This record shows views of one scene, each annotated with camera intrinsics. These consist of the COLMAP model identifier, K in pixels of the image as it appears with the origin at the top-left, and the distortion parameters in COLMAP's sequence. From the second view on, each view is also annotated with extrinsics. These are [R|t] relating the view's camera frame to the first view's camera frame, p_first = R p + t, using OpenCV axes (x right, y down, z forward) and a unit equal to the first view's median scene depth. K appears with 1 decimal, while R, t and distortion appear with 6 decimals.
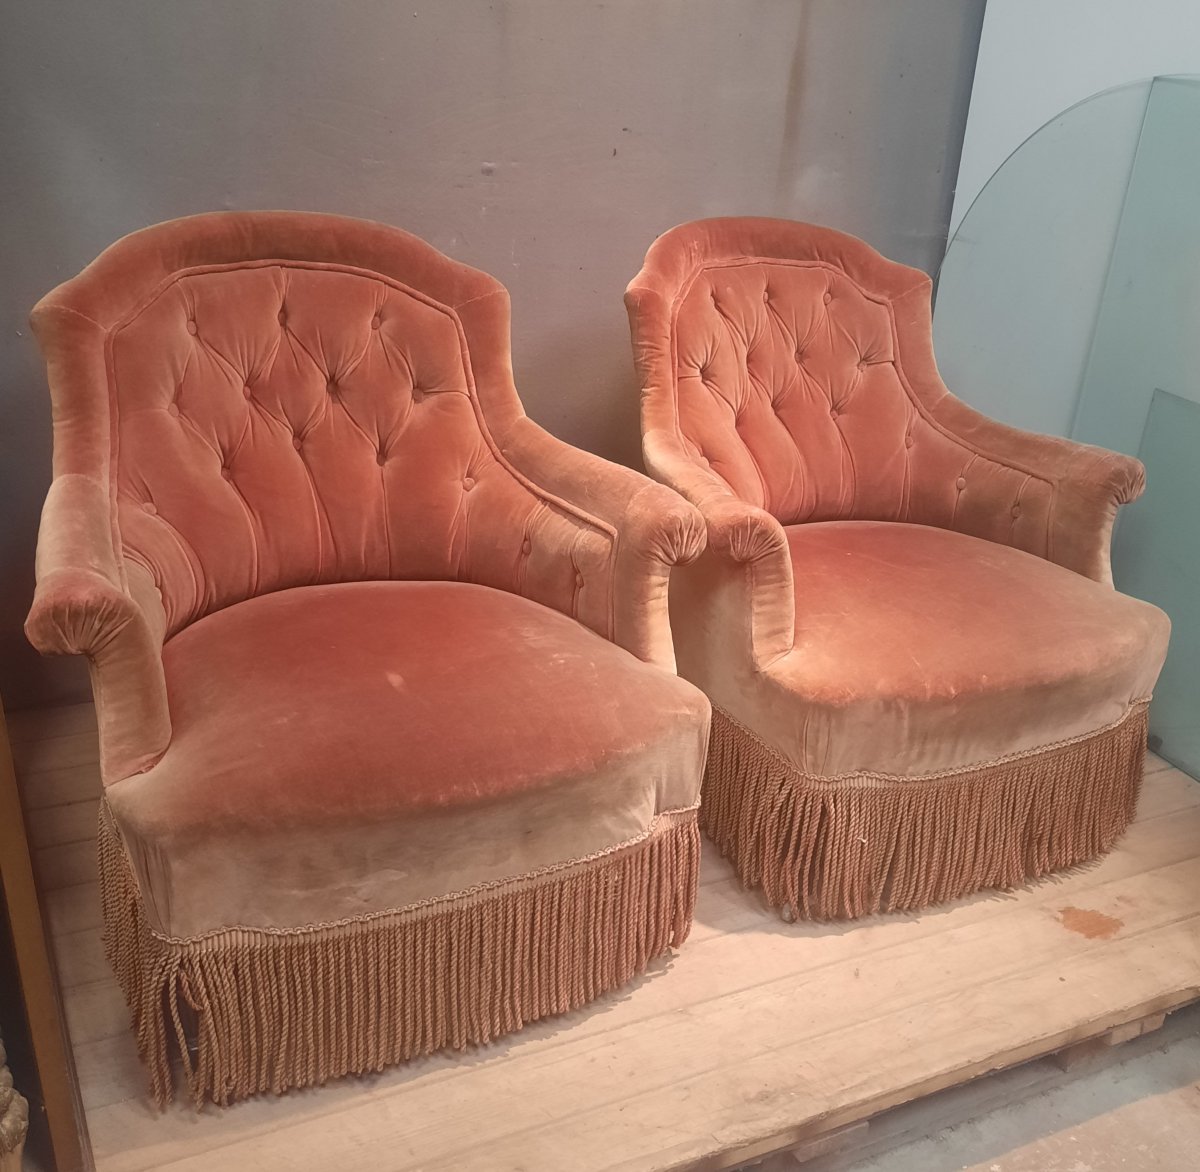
lens RADIAL K [[1292.9, 0, 568.5], [0, 1292.9, 509.7], [0, 0, 1]] dist [0.030473, -0.029289]
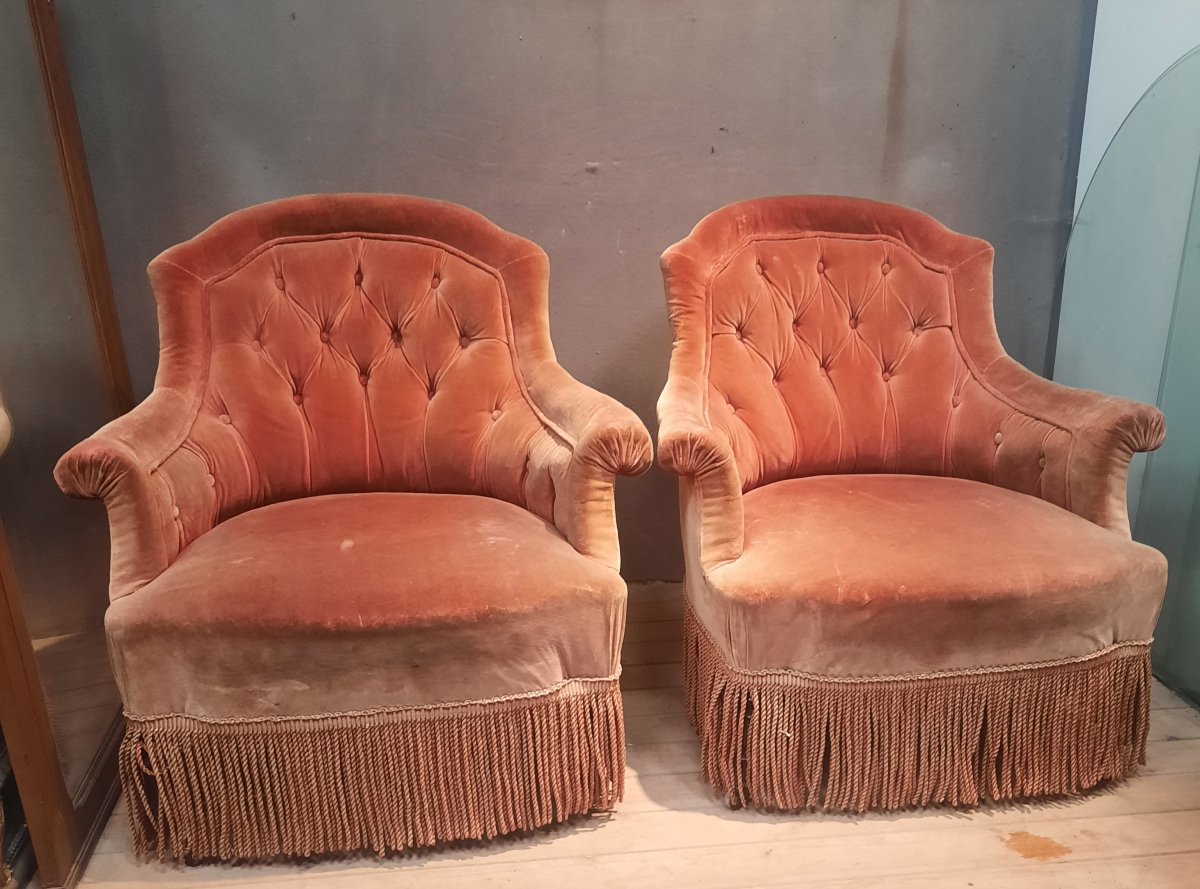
lens RADIAL K [[1190.7, 0, 617.6], [0, 1190.7, 537.8], [0, 0, 1]] dist [0.025768, -0.008160]
pose [[0.951811, 0.035038, -0.304677, 0.409088], [-0.044520, 0.998715, -0.024228, 0.127503], [0.303436, 0.036624, 0.952148, 0.003336]]
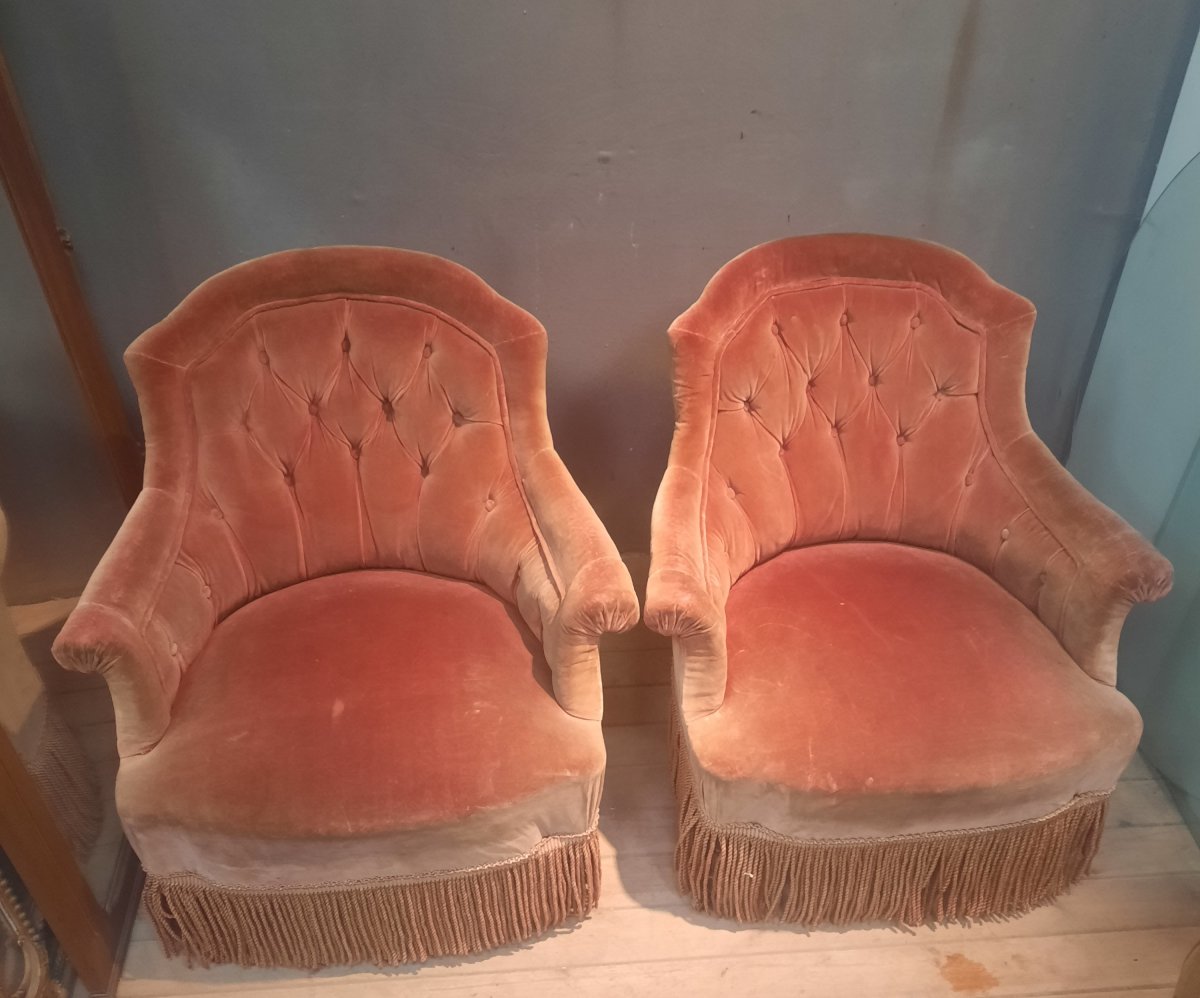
lens RADIAL K [[1167.4, 0, 600.4], [0, 1167.4, 584.3], [0, 0, 1]] dist [0.016618, 0.003002]
pose [[0.933291, 0.185836, -0.307298, 0.394665], [-0.078192, 0.940323, 0.331177, -0.347052], [0.350504, -0.285056, 0.892127, 0.090878]]
